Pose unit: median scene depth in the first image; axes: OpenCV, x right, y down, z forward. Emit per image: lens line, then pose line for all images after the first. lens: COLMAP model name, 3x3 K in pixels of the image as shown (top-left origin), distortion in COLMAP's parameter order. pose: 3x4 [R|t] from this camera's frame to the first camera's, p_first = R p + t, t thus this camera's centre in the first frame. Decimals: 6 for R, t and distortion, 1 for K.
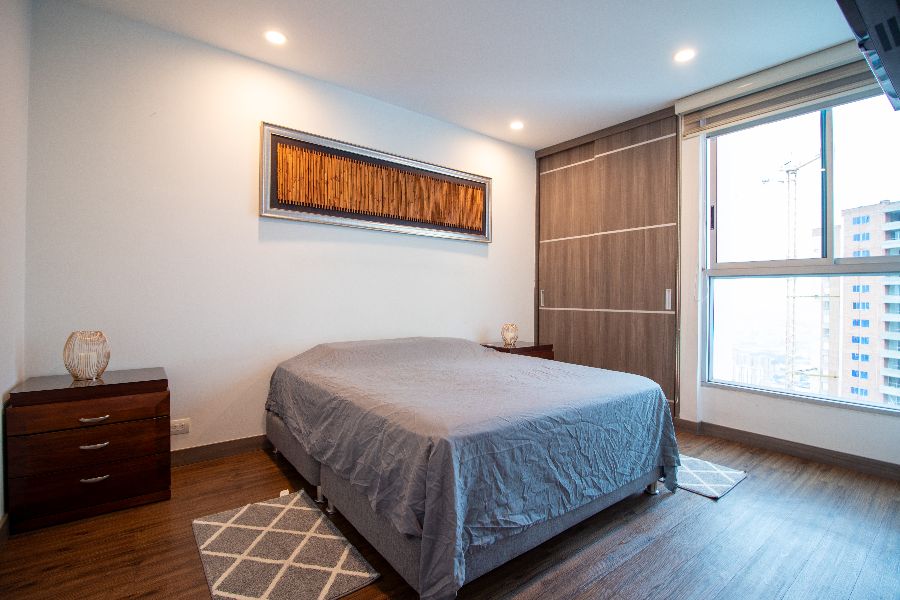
lens RADIAL K [[414.5, 0, 450.6], [0, 414.5, 286.3], [0, 0, 1]] dist [0.001243, -0.013238]
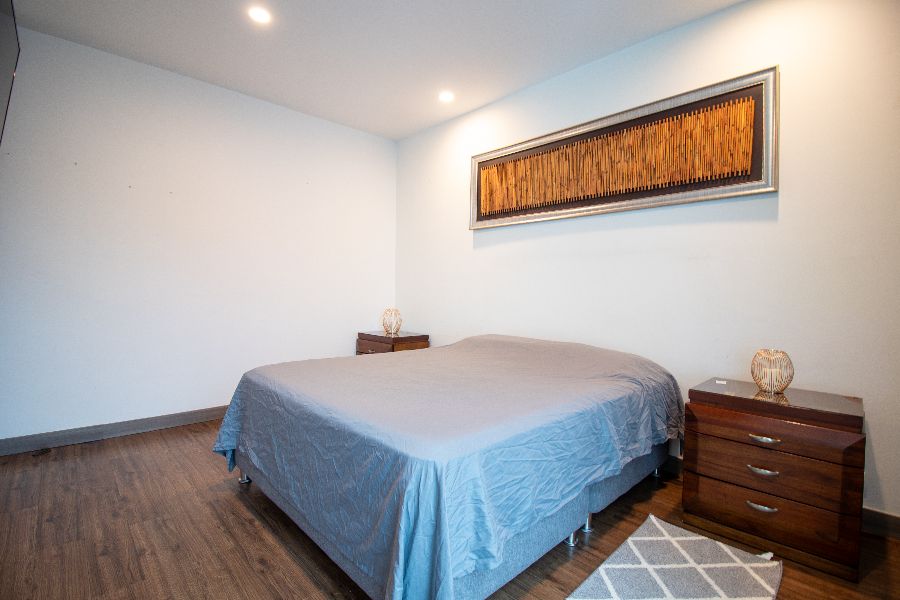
lens RADIAL K [[415.2, 0, 447.1], [0, 415.2, 294.9], [0, 0, 1]] dist [0.000927, -0.013293]
pose [[0.100755, -0.014719, -0.994802, 0.726967], [-0.009153, 0.999835, -0.015721, 0.047392], [0.994869, 0.010690, 0.100603, 0.712284]]
